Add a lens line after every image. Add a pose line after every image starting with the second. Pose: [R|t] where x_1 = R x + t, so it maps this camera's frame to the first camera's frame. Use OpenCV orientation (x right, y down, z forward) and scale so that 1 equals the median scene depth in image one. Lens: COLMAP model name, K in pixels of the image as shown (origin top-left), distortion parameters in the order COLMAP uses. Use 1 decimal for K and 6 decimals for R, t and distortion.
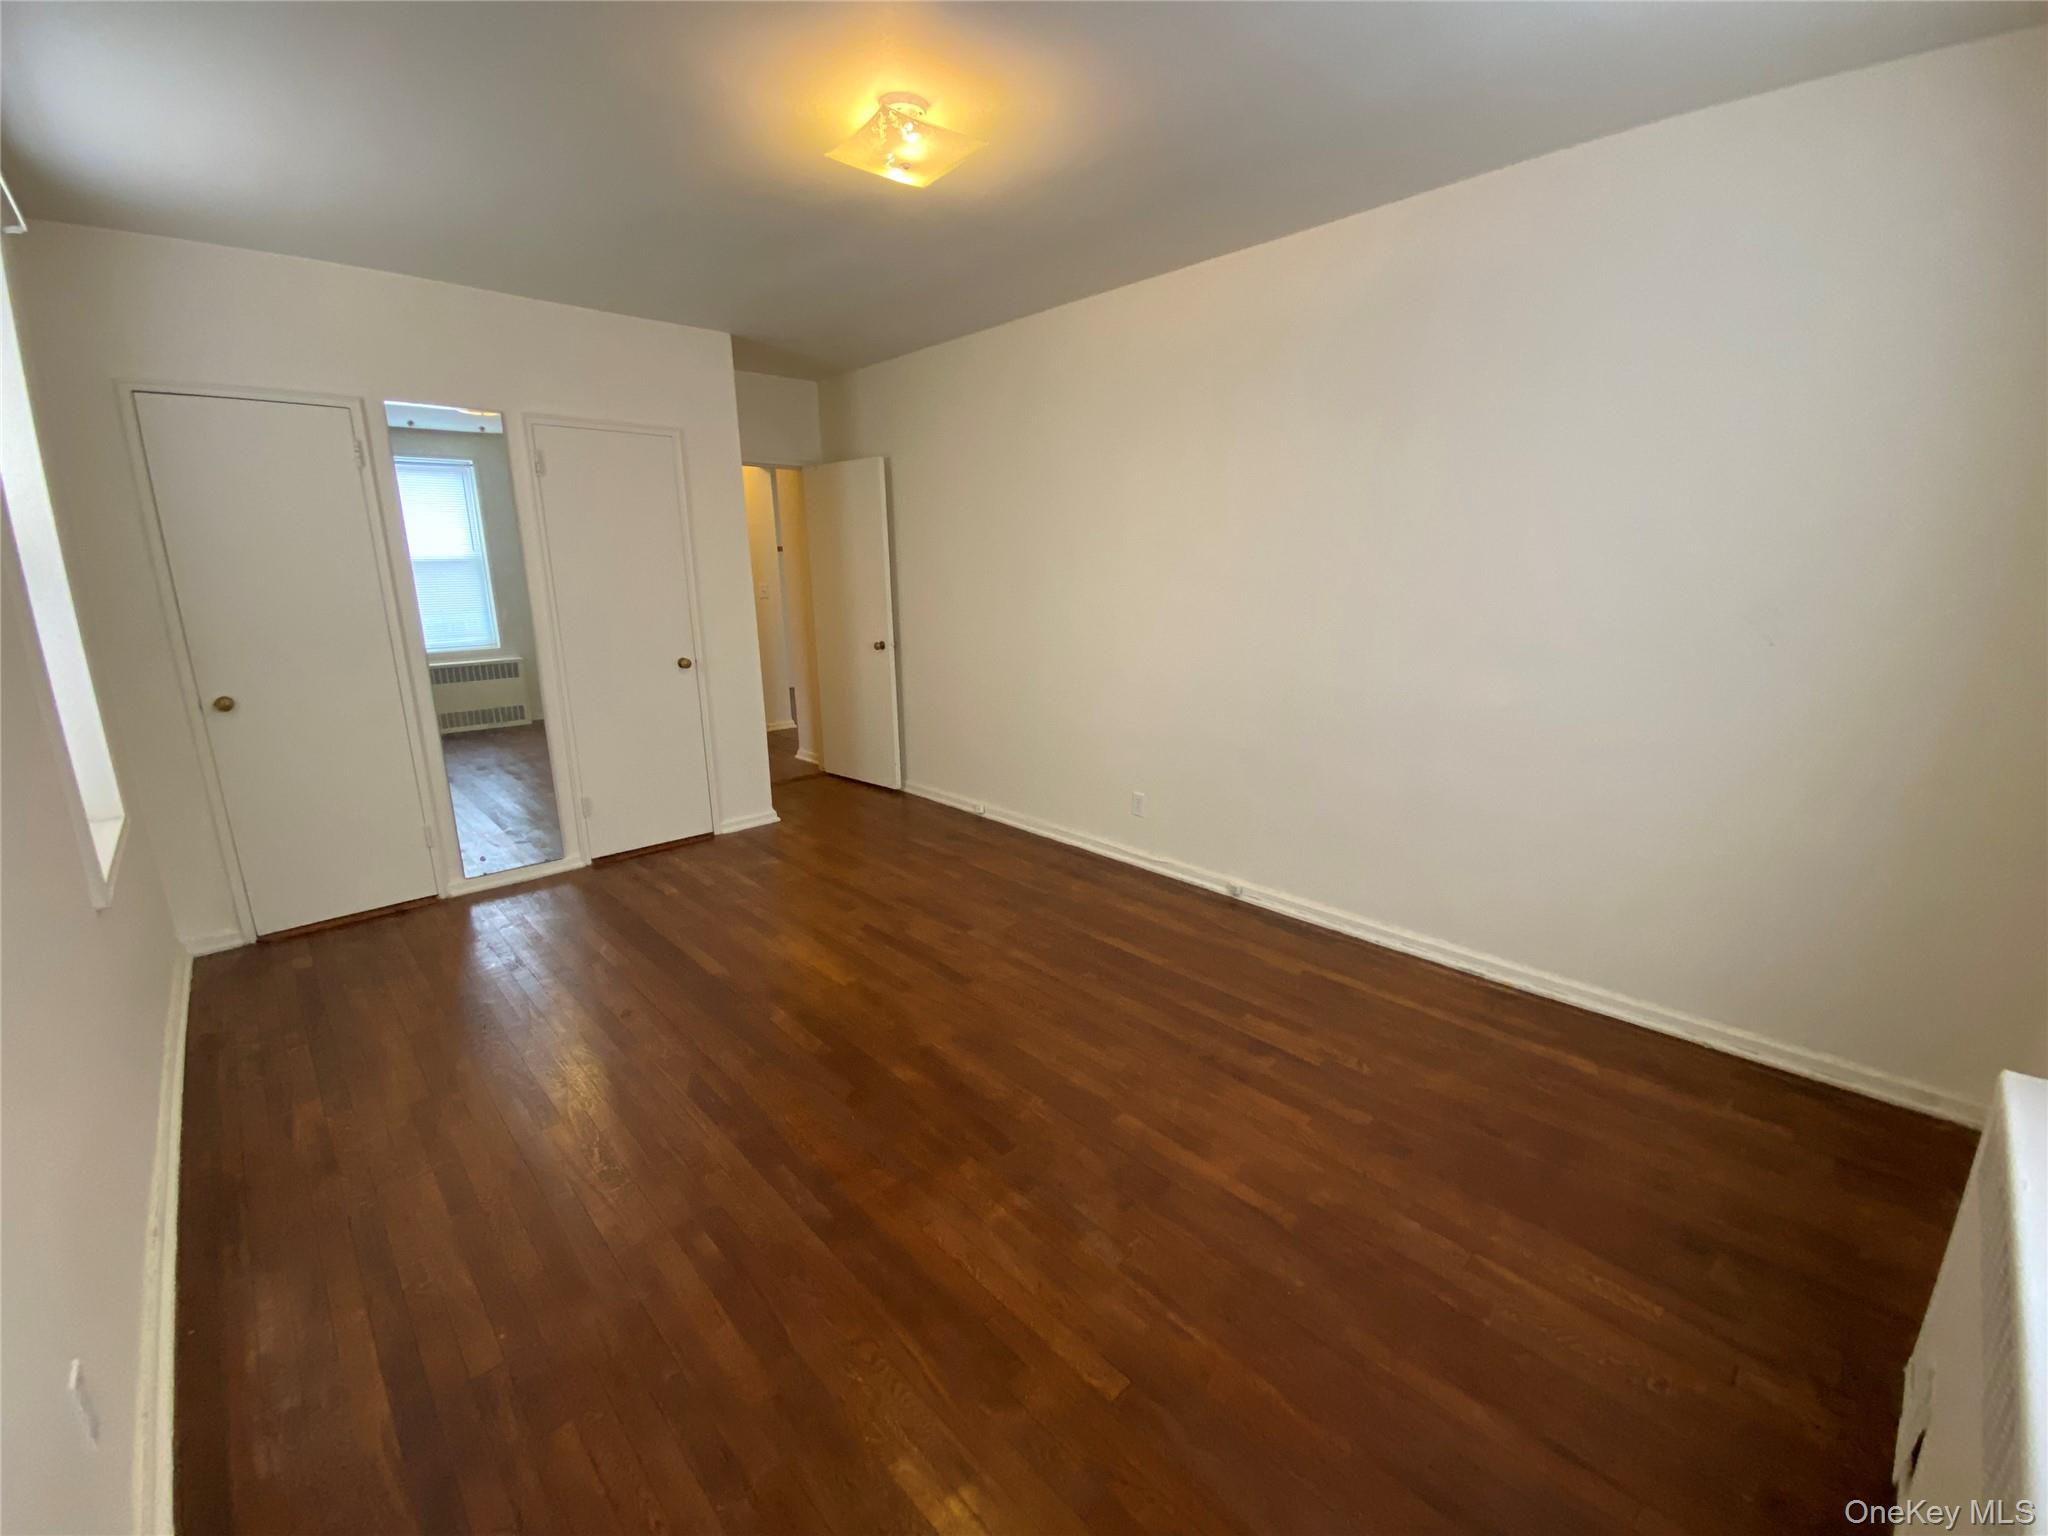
lens RADIAL K [[845.1, 0, 1018.3], [0, 845.1, 766.6], [0, 0, 1]] dist [-0.000773, -0.000194]
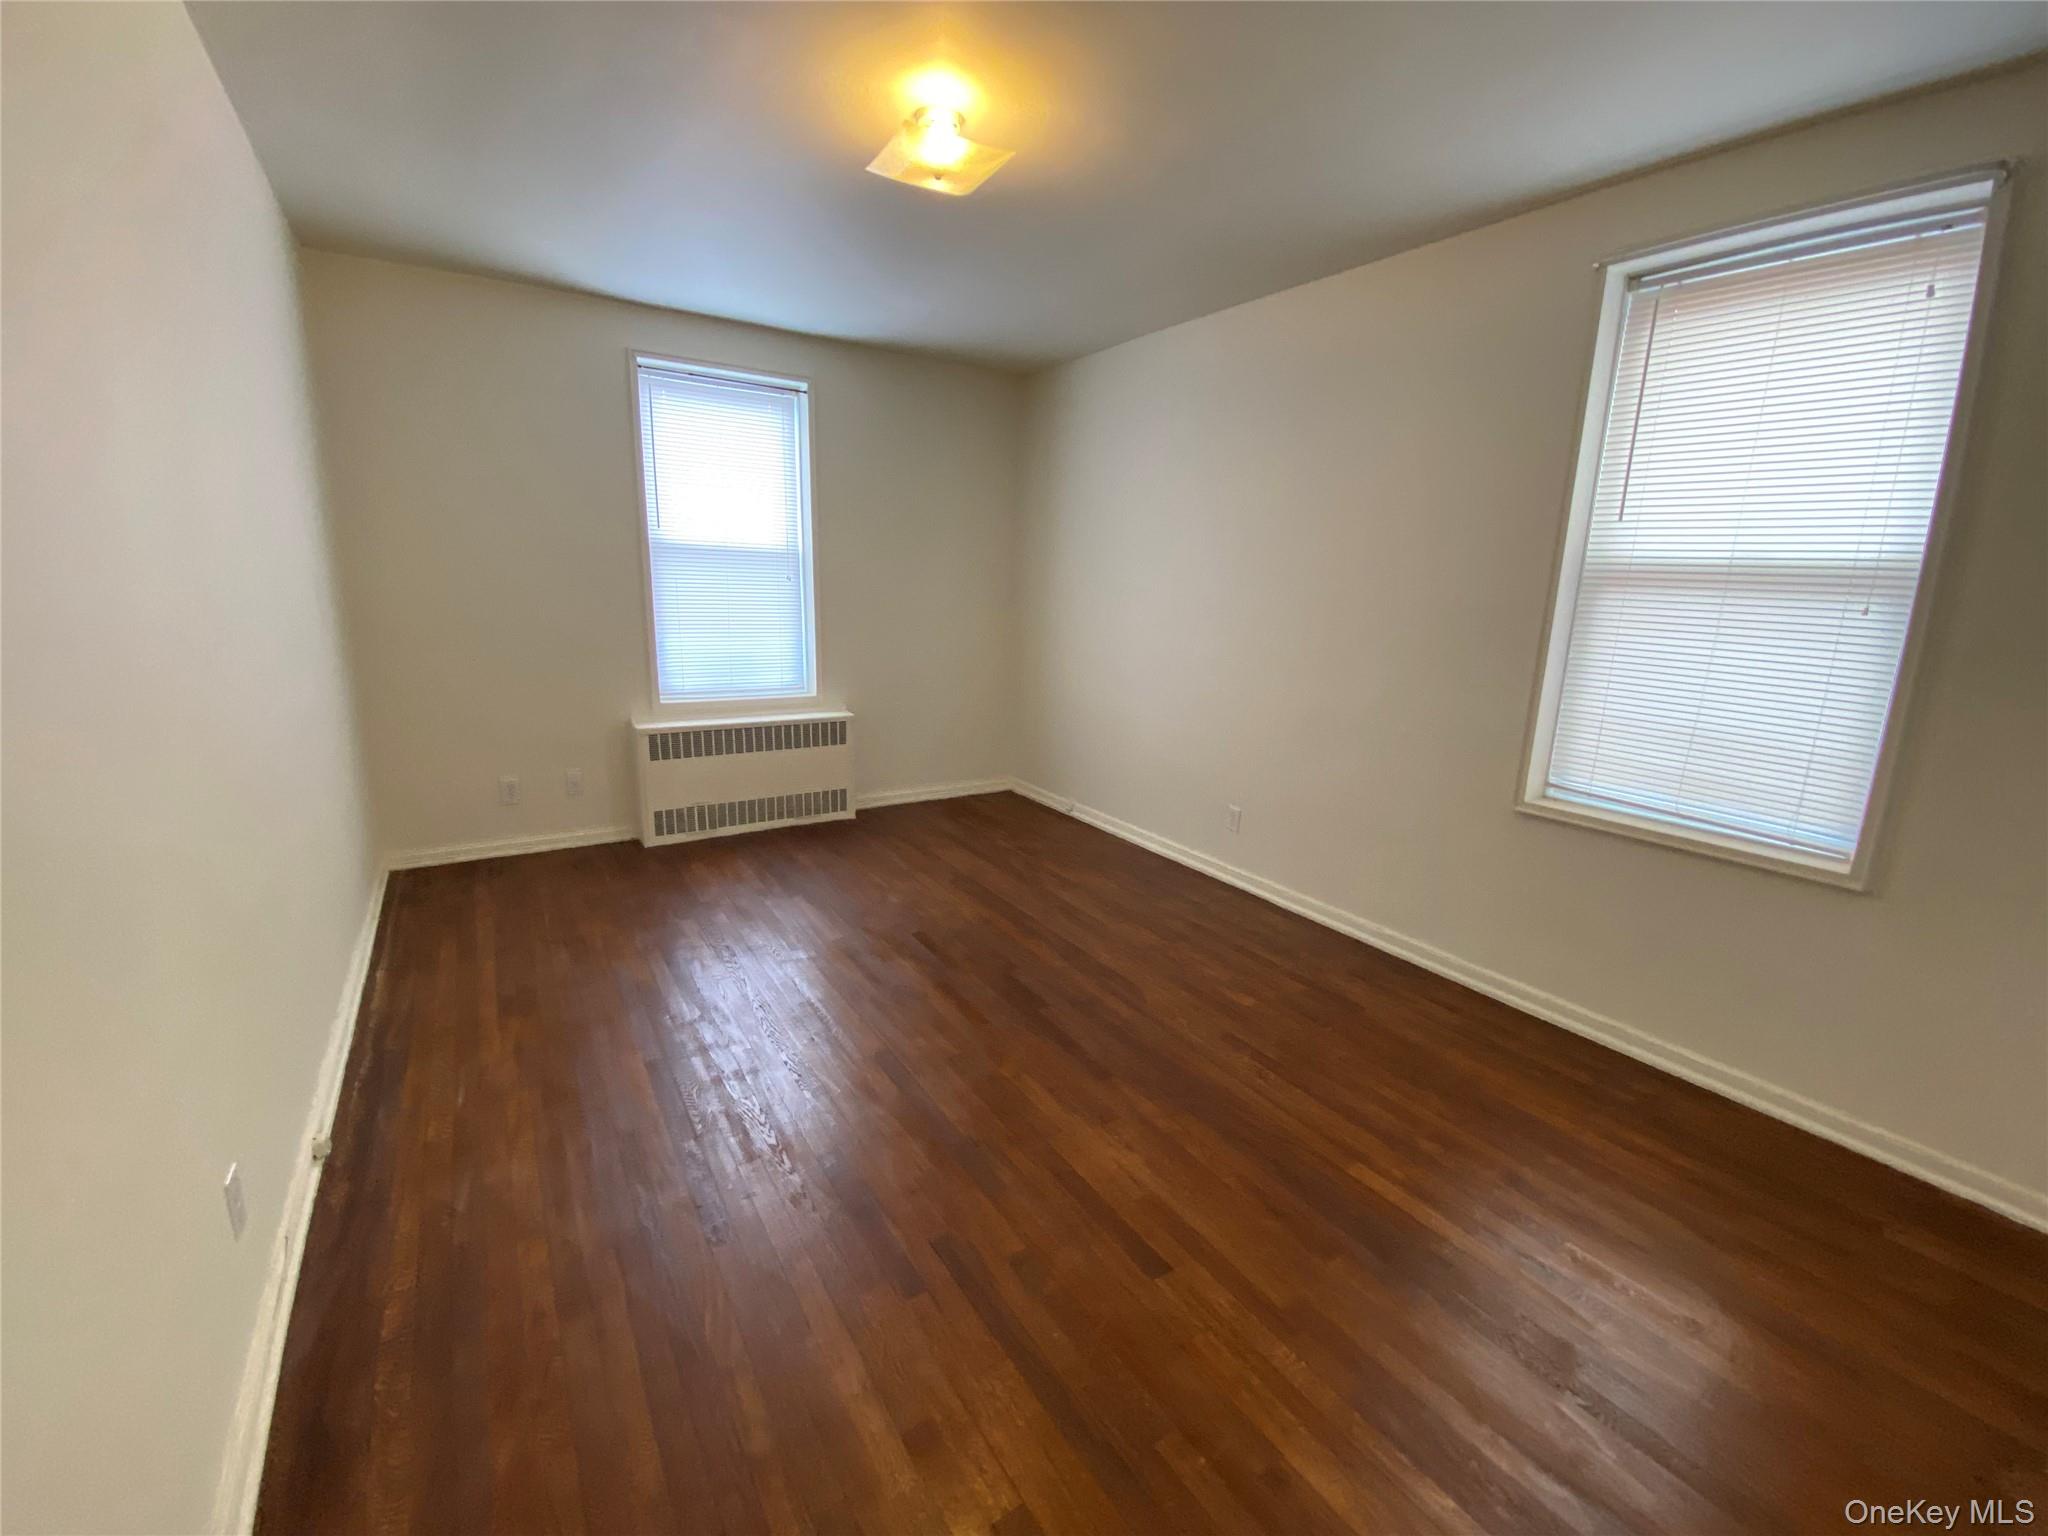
lens RADIAL K [[845.1, 0, 1018.3], [0, 845.1, 766.6], [0, 0, 1]] dist [-0.000773, -0.000194]
pose [[-0.985733, -0.060999, 0.156872, -0.348459], [0.015322, 0.895628, 0.444539, -0.429443], [-0.167615, 0.440601, -0.881916, 1.812597]]
